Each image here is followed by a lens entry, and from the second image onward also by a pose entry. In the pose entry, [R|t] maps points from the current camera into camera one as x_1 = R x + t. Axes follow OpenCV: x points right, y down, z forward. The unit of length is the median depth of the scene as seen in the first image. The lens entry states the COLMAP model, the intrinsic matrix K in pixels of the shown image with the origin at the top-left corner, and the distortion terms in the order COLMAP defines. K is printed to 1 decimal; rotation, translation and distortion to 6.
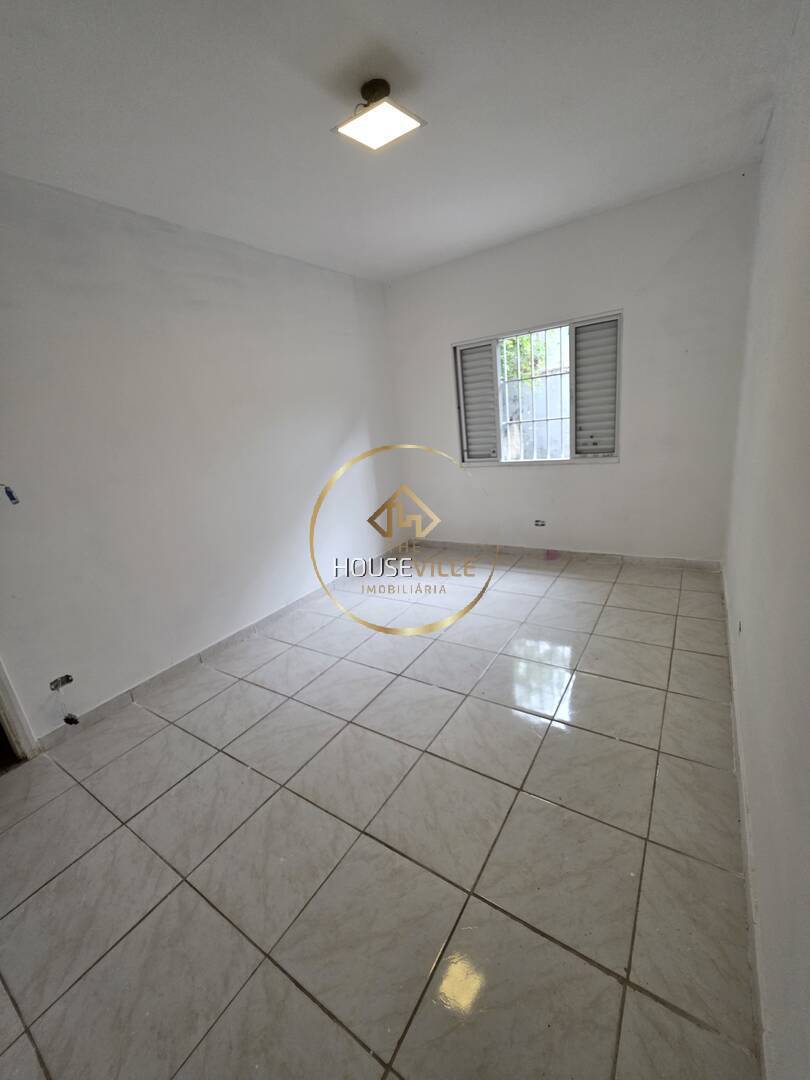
lens RADIAL K [[435.2, 0, 406.8], [0, 435.2, 540.3], [0, 0, 1]] dist [-0.002671, 0.002430]
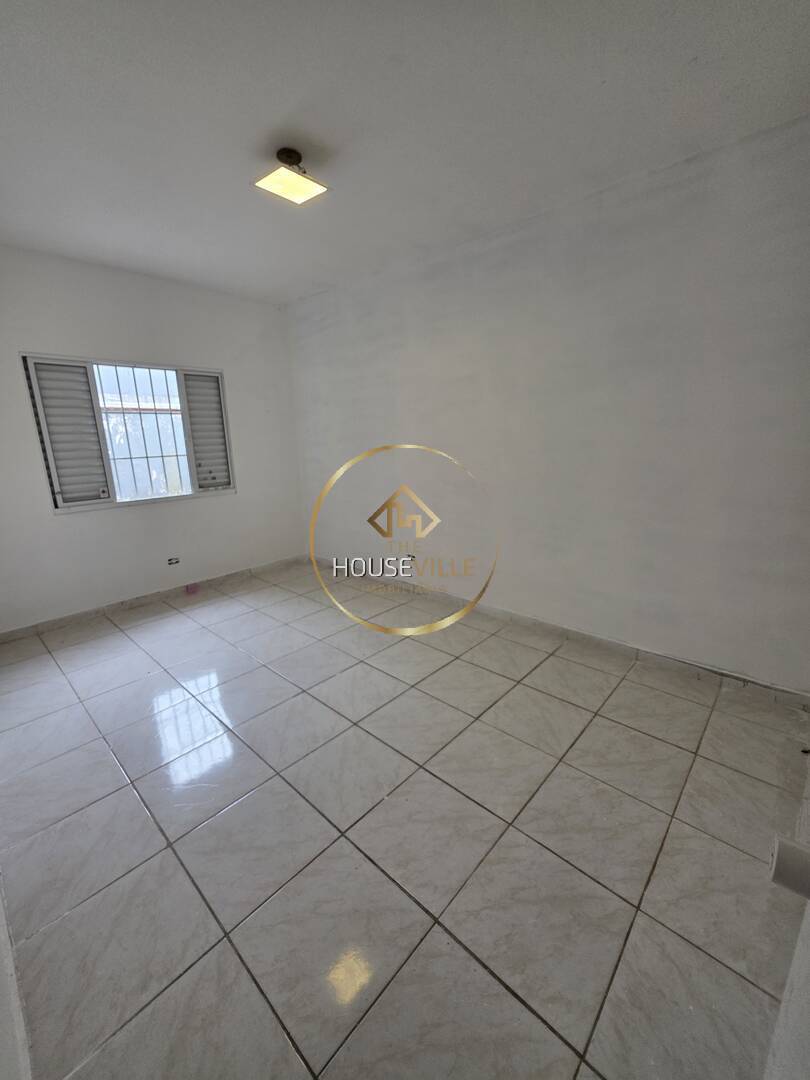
lens RADIAL K [[435.2, 0, 406.8], [0, 435.2, 540.3], [0, 0, 1]] dist [-0.002671, 0.002430]
pose [[0.157740, -0.136160, 0.978048, -0.613117], [0.280962, 0.955700, 0.087735, -0.025131], [-0.946667, 0.260955, 0.189008, 0.347299]]
